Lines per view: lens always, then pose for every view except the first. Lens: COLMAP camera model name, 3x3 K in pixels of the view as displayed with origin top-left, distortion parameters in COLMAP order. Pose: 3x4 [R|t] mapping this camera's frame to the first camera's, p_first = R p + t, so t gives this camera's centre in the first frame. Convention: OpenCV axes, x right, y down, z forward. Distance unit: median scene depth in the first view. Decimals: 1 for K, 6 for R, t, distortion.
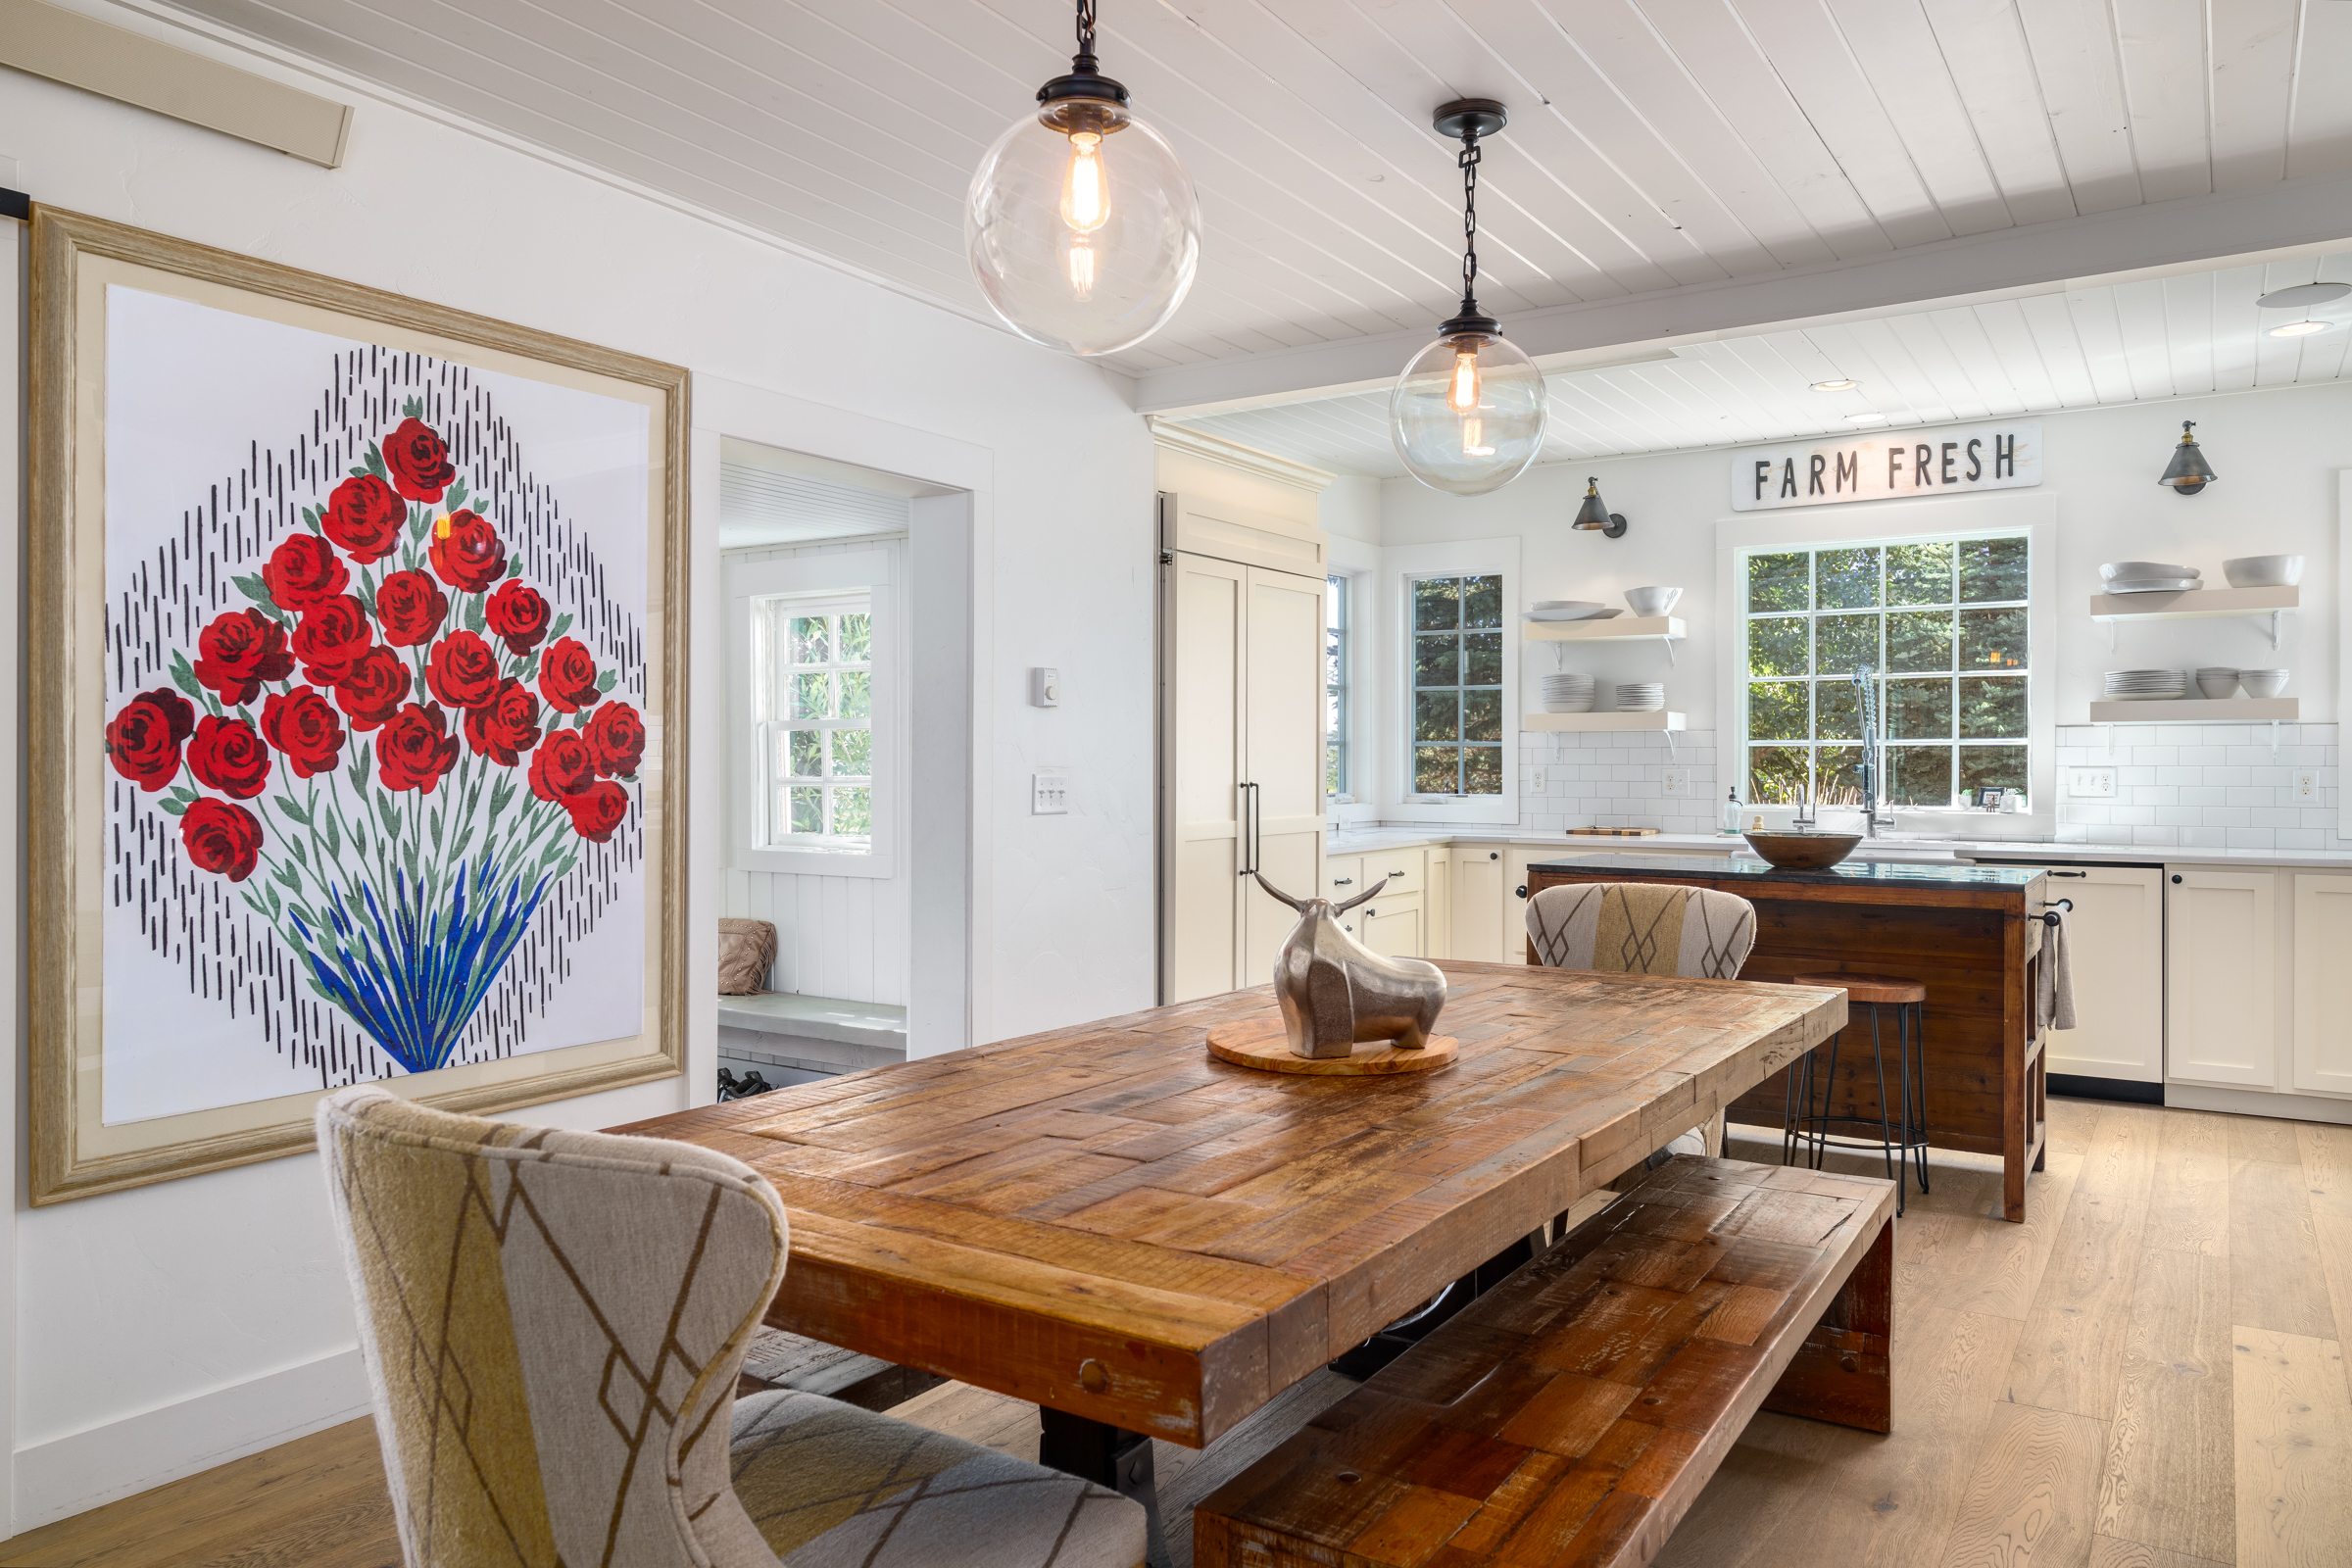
lens RADIAL K [[1465.9, 0, 1245.5], [0, 1465.9, 760.9], [0, 0, 1]] dist [-0.005695, -0.004504]
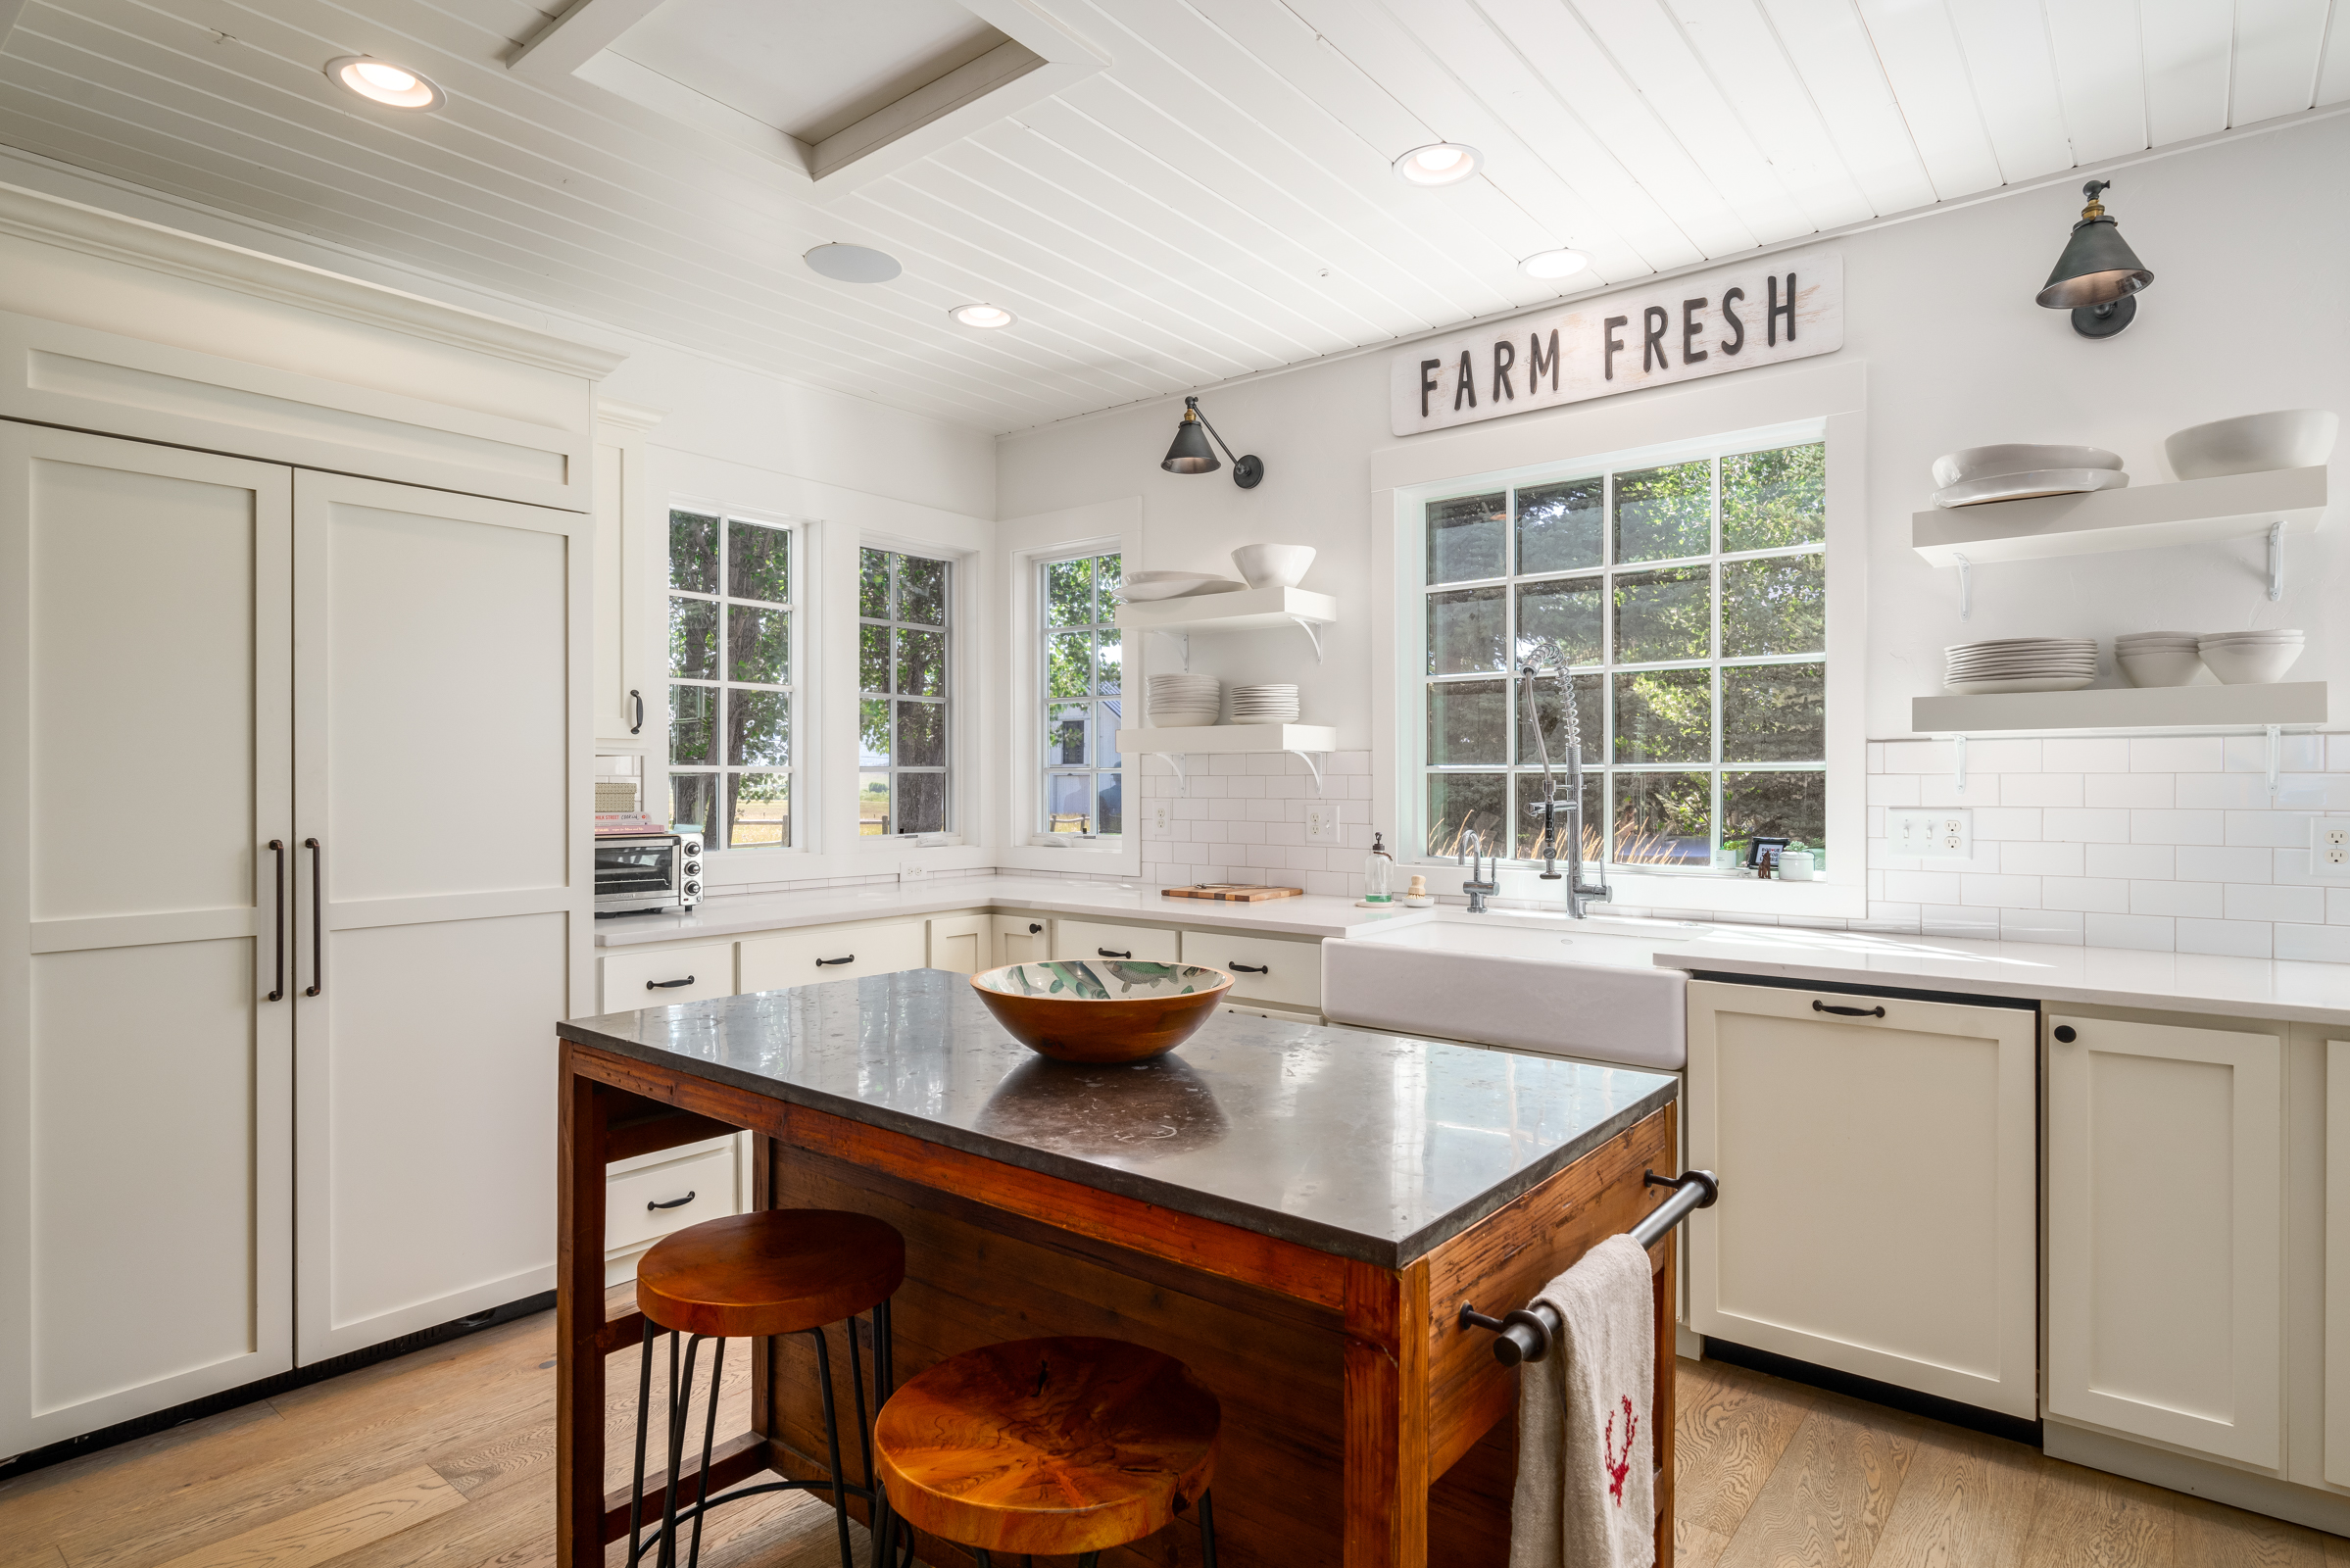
lens RADIAL K [[1210.8, 0, 1111.8], [0, 1210.8, 780.7], [0, 0, 1]] dist [-0.009732, 0.001542]
pose [[0.990403, -0.000472, -0.138209, 0.301201], [0.000265, 0.999999, -0.001518, -0.006185], [0.138210, 0.001467, 0.990402, 0.442475]]
